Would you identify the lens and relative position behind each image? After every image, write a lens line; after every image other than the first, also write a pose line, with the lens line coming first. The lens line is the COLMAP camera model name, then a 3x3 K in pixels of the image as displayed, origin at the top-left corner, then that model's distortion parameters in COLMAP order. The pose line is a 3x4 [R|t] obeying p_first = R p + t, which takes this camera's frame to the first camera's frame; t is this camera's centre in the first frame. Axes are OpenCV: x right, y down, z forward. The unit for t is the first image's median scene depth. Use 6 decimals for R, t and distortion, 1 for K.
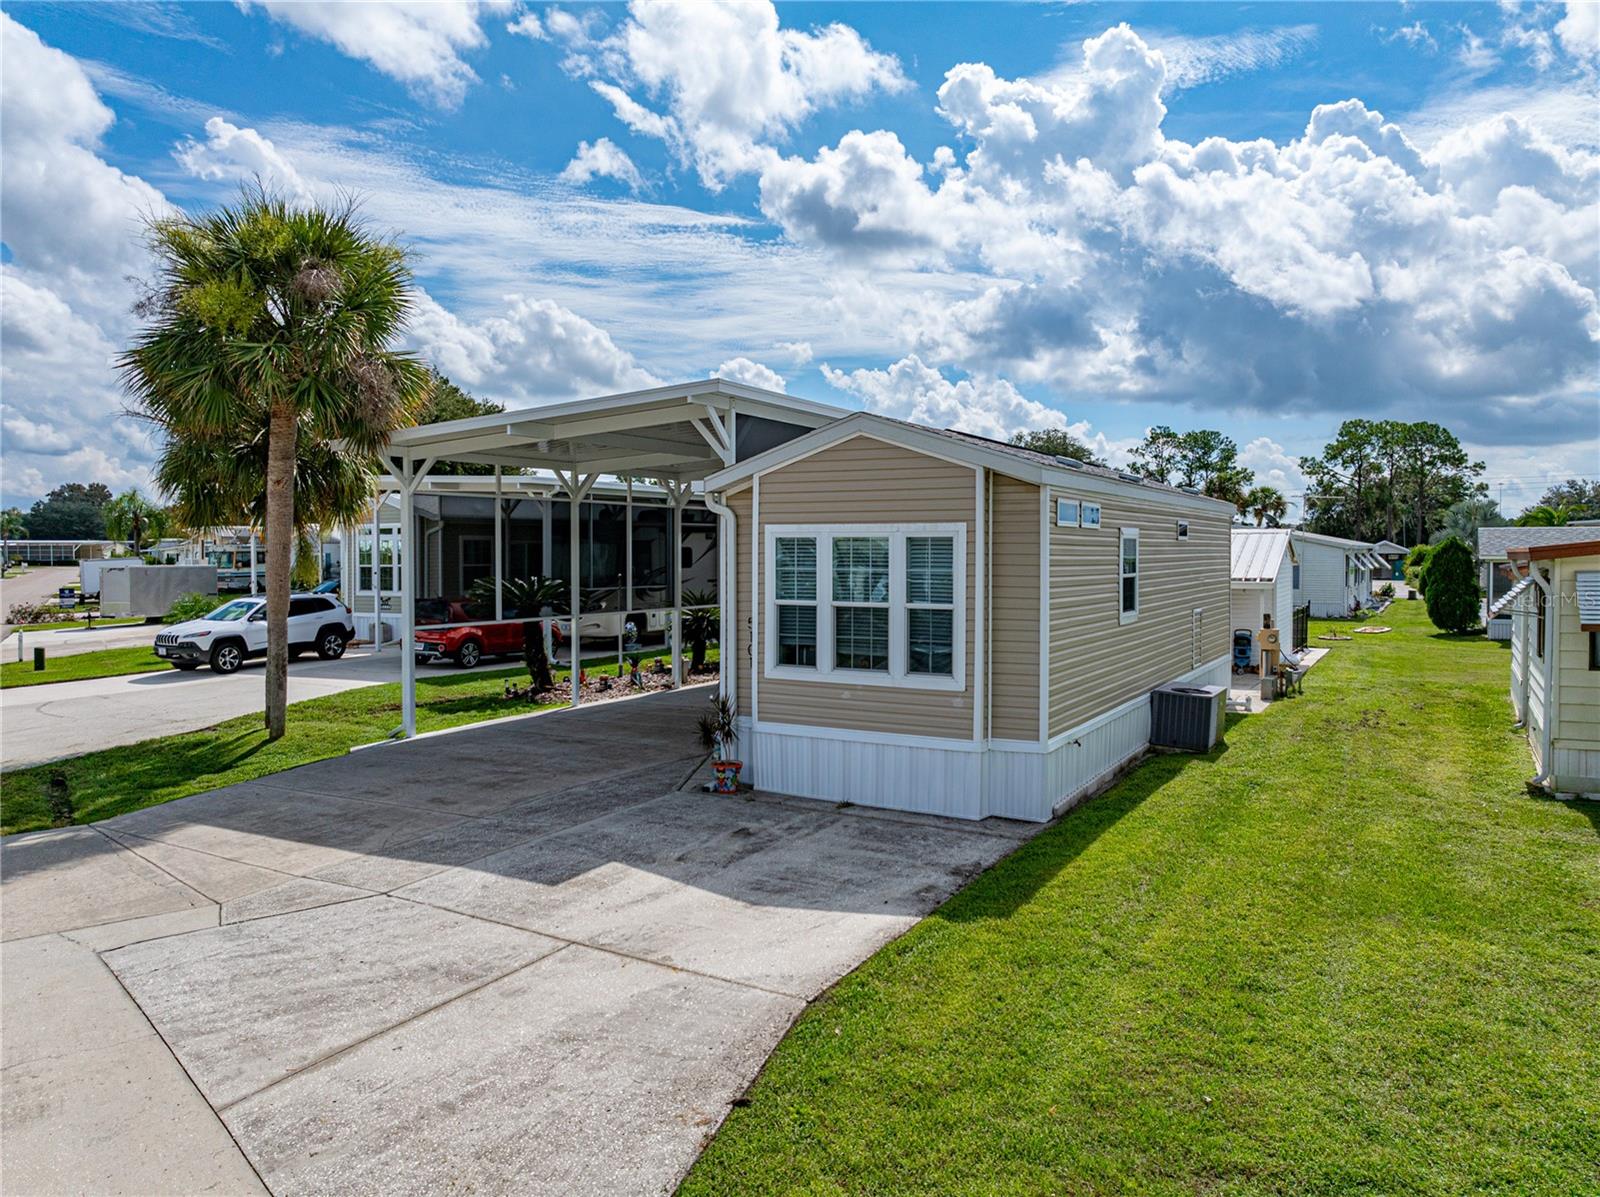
lens RADIAL K [[1118.0, 0, 805.6], [0, 1118.0, 572.3], [0, 0, 1]] dist [-0.032715, 0.013630]
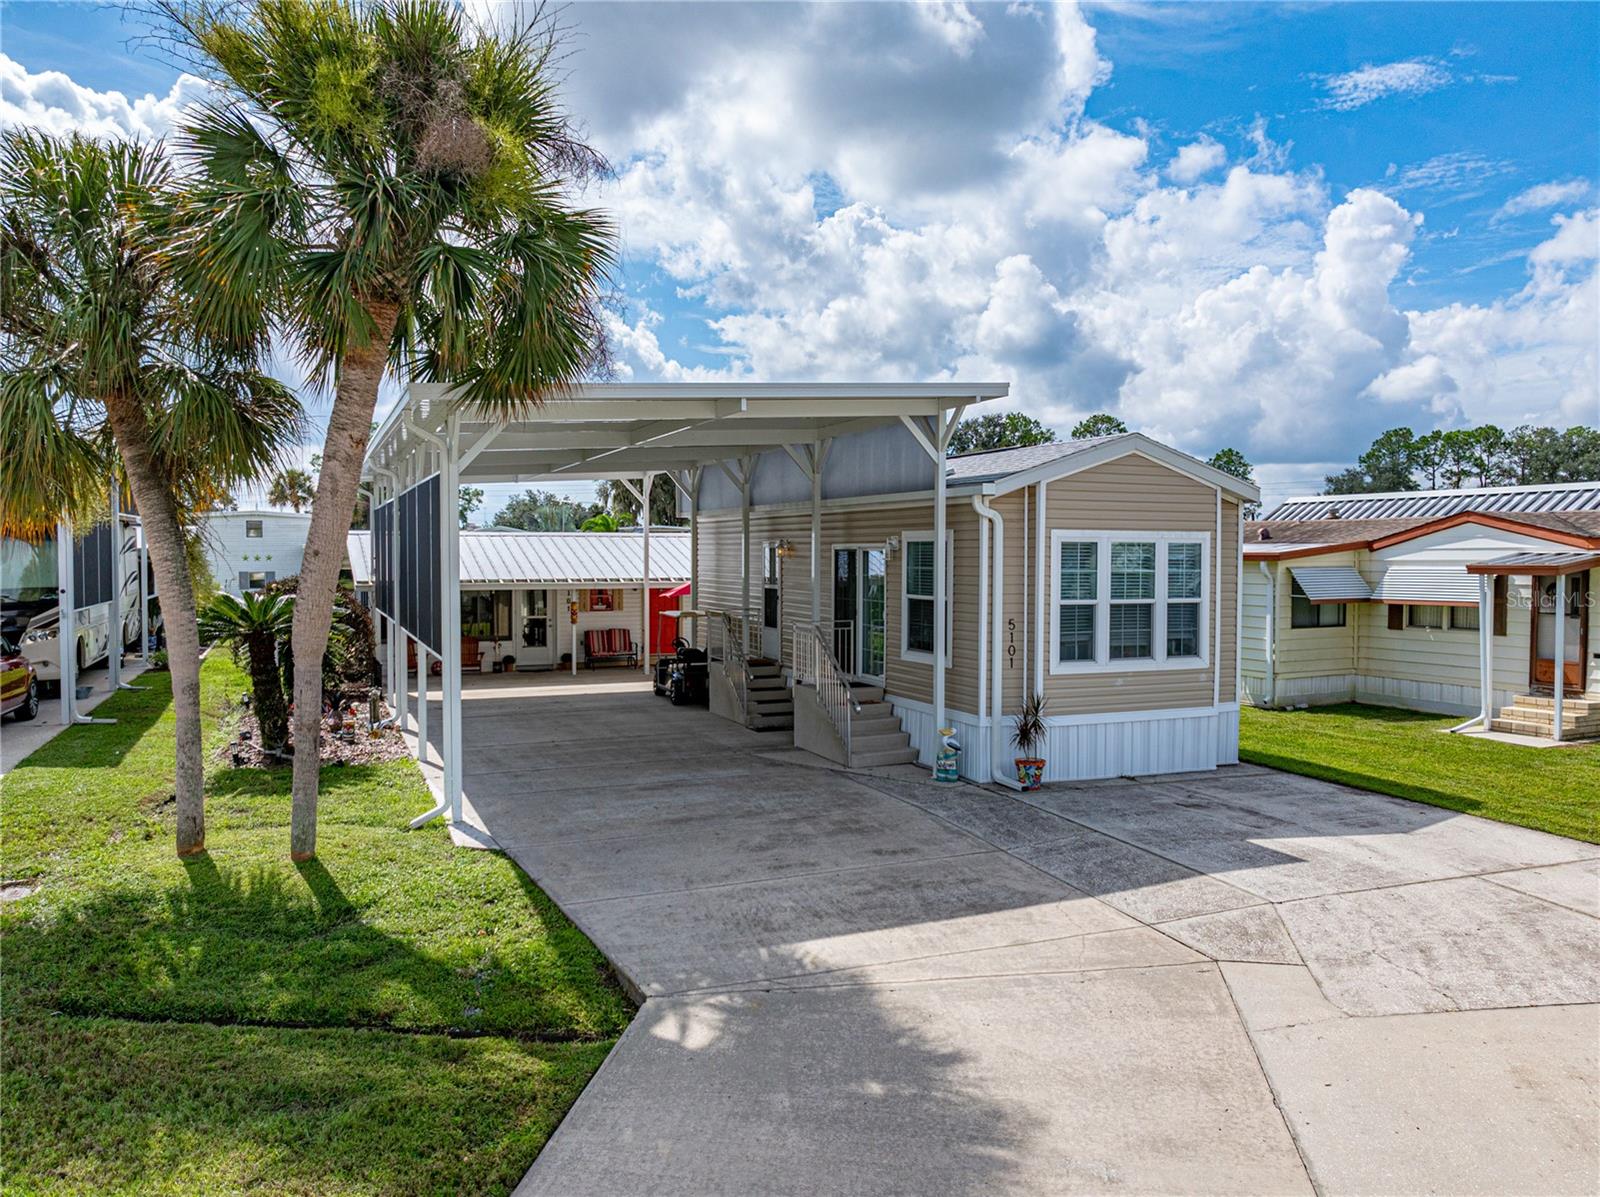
lens RADIAL K [[1175.8, 0, 800.0], [0, 1175.8, 598.5], [0, 0, 1]] dist [-0.046602, 0.033426]
pose [[0.613533, -0.029031, 0.789136, -1.158185], [0.012345, 0.999554, 0.027174, -0.011446], [-0.789573, -0.006930, 0.613618, 0.559179]]
